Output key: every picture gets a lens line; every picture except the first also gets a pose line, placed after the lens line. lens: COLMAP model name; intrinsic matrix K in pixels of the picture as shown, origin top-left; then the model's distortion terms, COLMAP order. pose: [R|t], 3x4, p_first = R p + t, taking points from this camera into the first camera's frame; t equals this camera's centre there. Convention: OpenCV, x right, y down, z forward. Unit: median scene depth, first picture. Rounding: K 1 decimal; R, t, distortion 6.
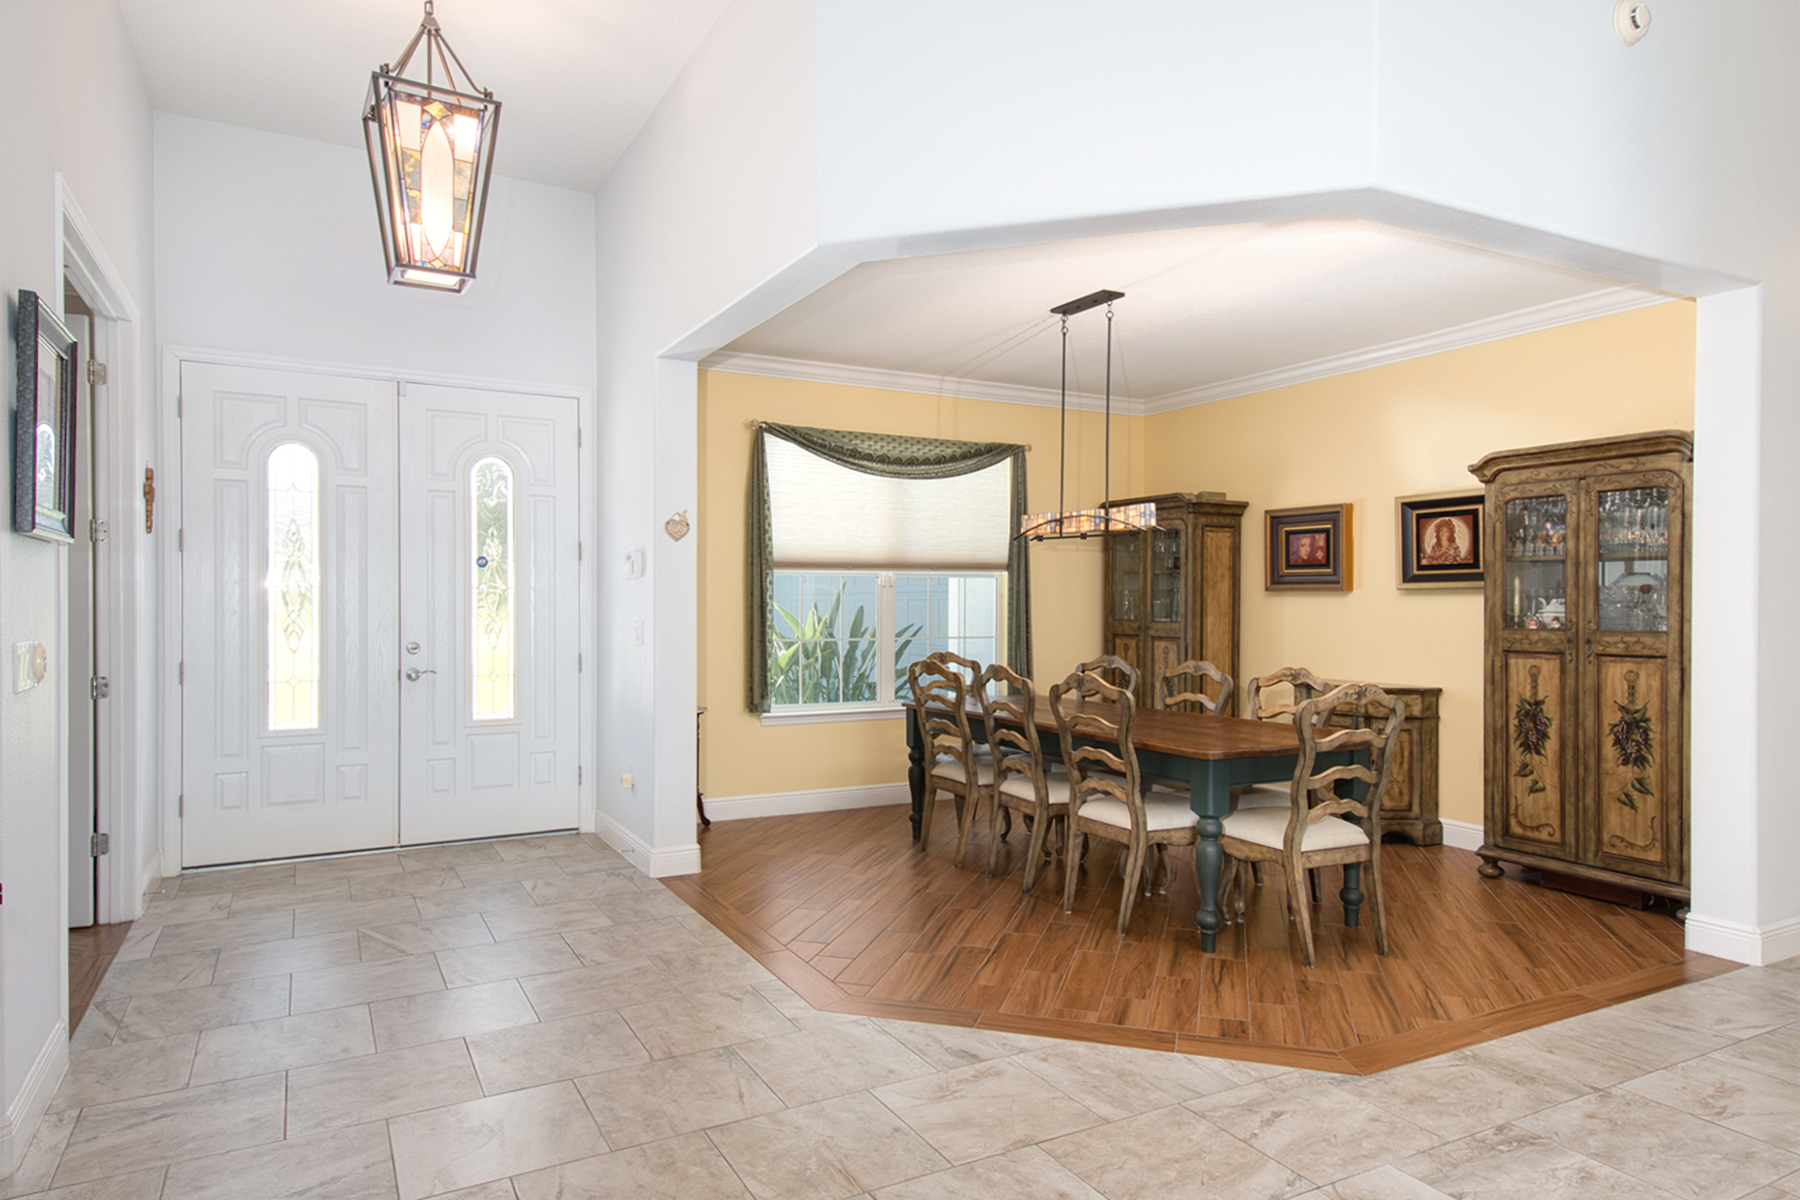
lens RADIAL K [[1052.8, 0, 903.6], [0, 1052.8, 622.0], [0, 0, 1]] dist [0.026993, 0.000029]
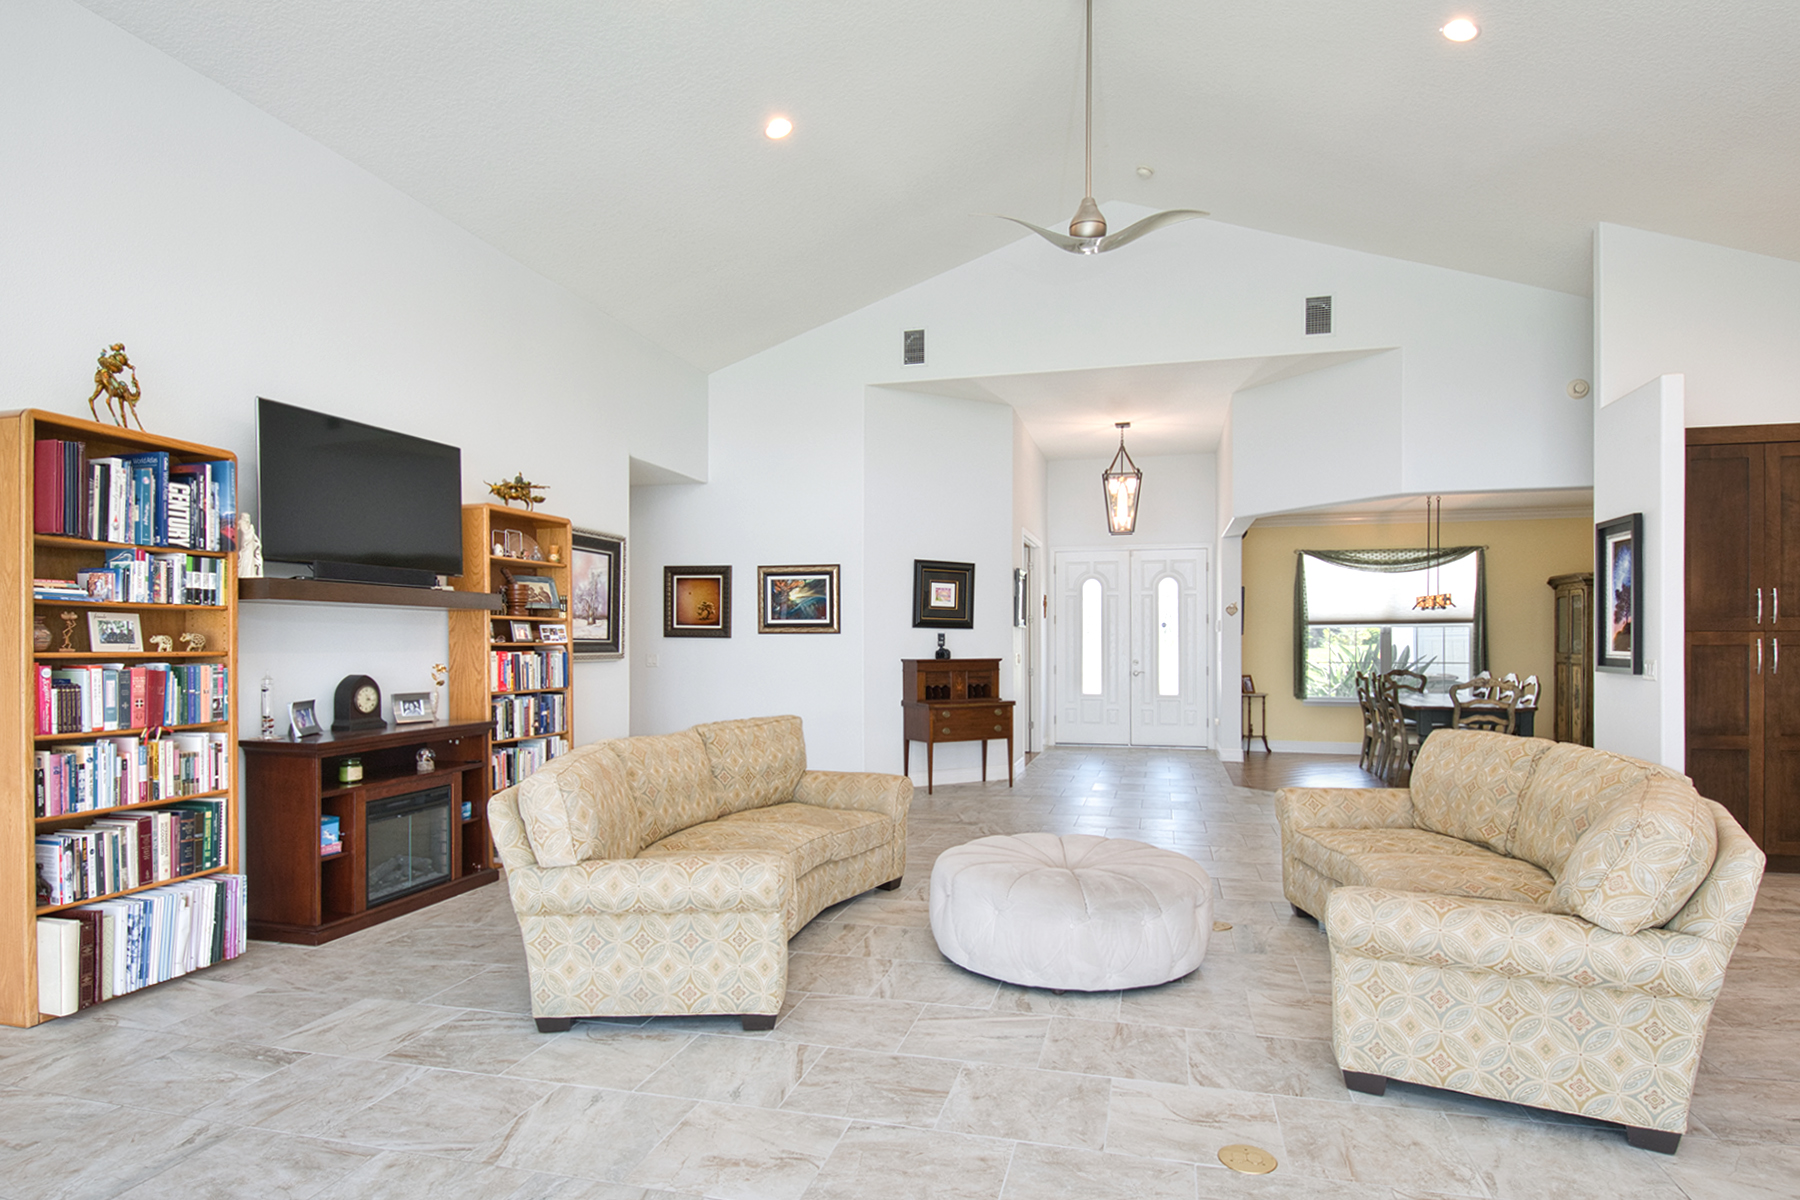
lens RADIAL K [[958.5, 0, 900.0], [0, 958.5, 640.3], [0, 0, 1]] dist [-0.002567, -0.002017]
pose [[0.713154, -0.009009, -0.700949, 0.659735], [-0.003014, 0.999869, -0.015918, 0.011075], [0.701001, 0.013465, 0.713033, -0.890400]]
